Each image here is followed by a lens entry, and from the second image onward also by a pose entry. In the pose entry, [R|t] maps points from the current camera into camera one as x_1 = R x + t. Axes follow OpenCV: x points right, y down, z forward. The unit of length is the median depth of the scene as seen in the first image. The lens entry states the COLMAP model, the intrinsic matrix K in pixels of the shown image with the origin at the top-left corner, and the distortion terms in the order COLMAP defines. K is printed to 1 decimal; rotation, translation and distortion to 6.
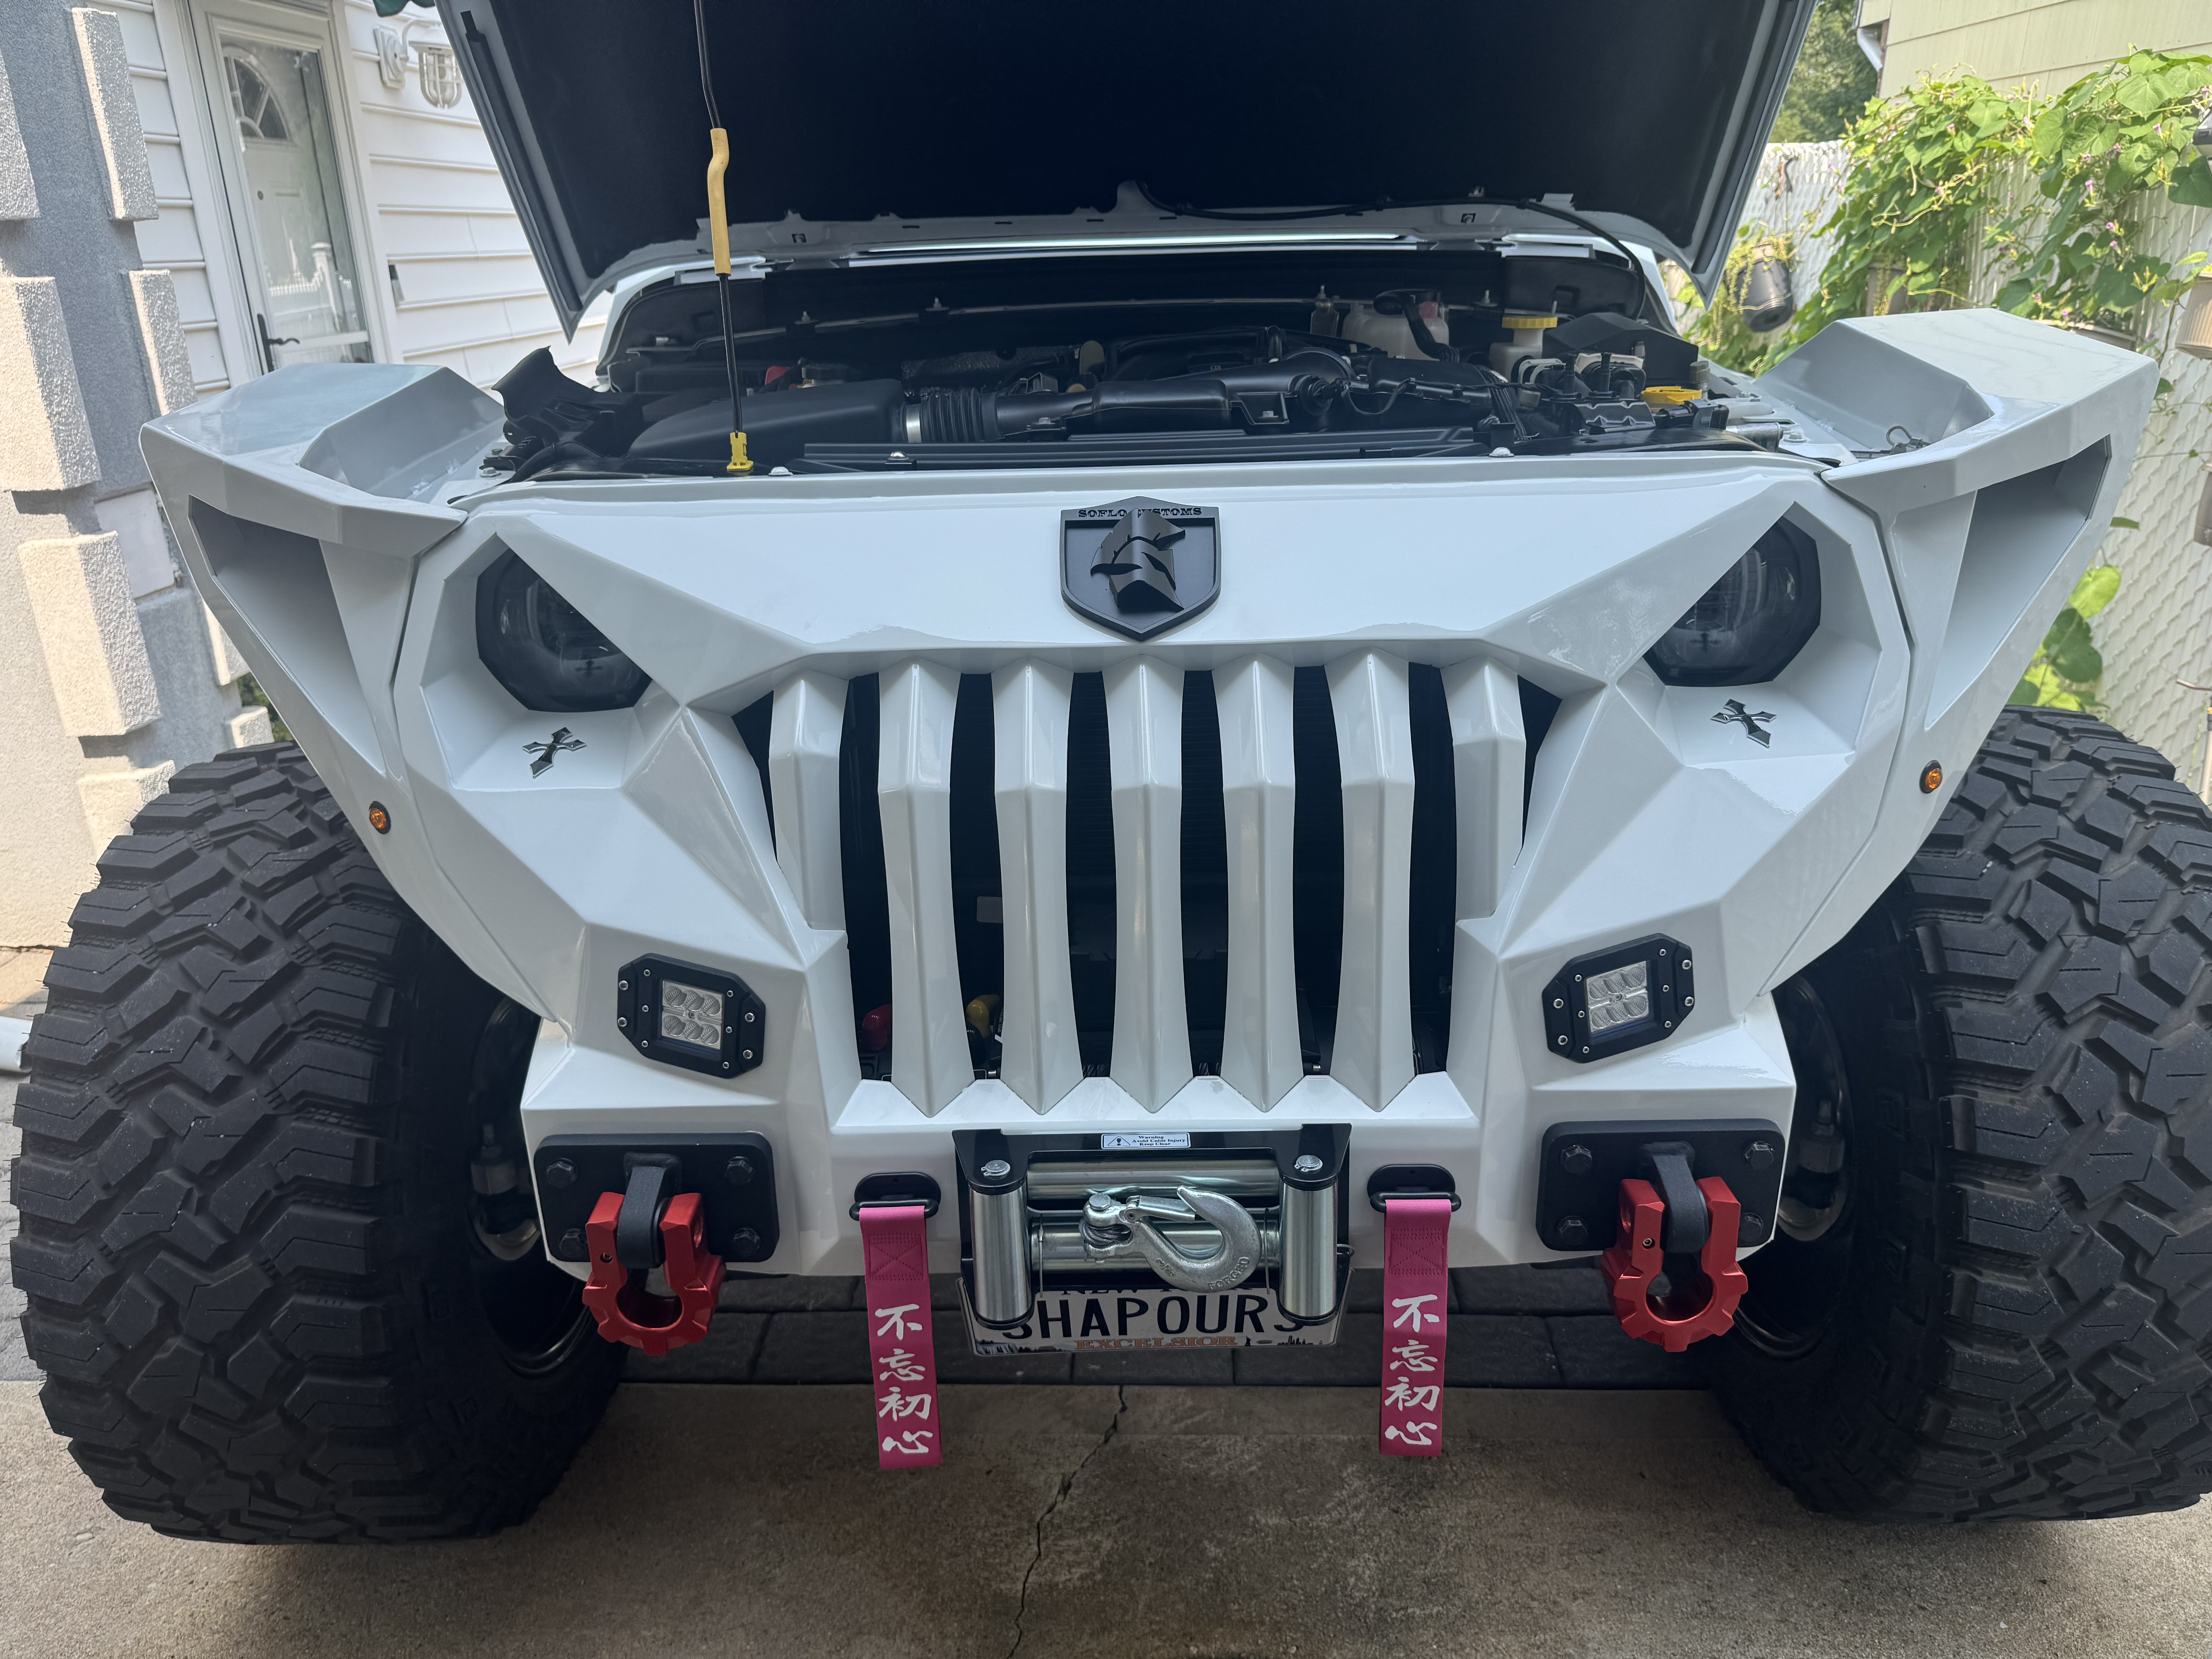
lens RADIAL K [[1546.5, 0, 1106.0], [0, 1546.5, 829.5], [0, 0, 1]] dist [0.042846, -0.094398]
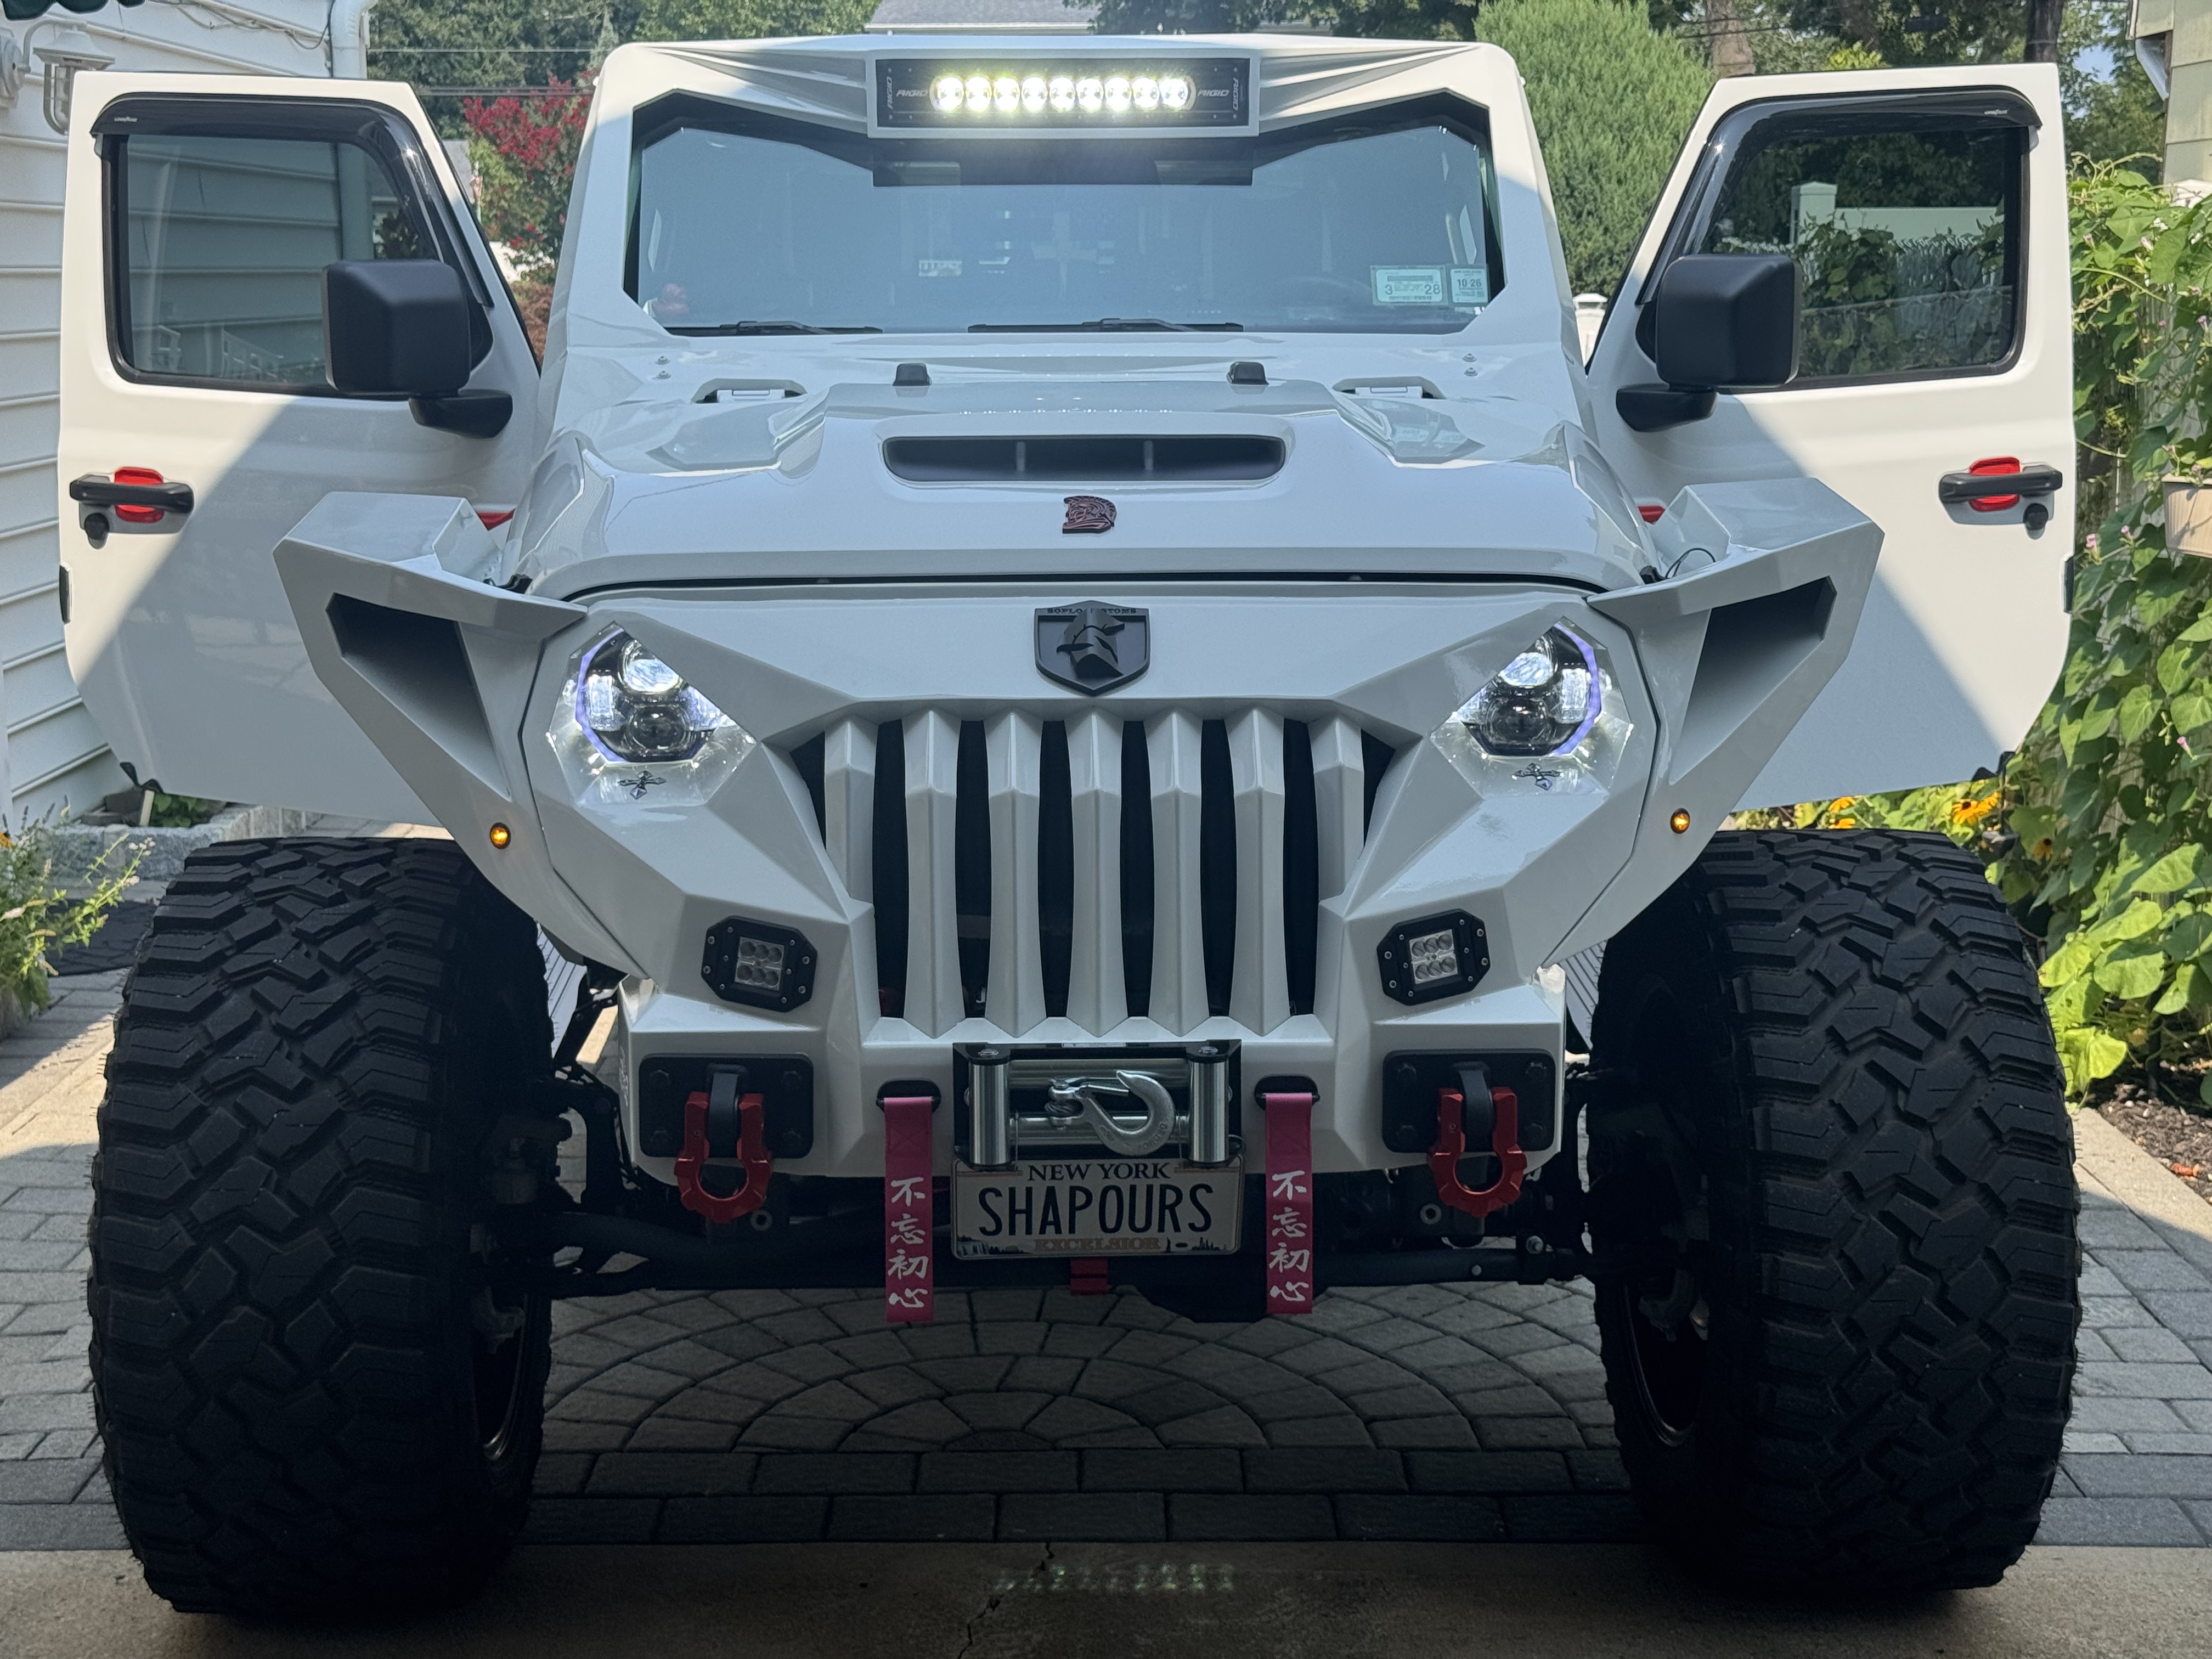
lens RADIAL K [[3122.3, 0, 1106.0], [0, 3122.3, 829.5], [0, 0, 1]] dist [-0.013750, -0.070007]
pose [[0.998724, 0.016392, 0.047774, -0.082671], [-0.007189, 0.982377, -0.186774, 0.440074], [-0.049994, 0.186192, 0.981241, -1.477209]]
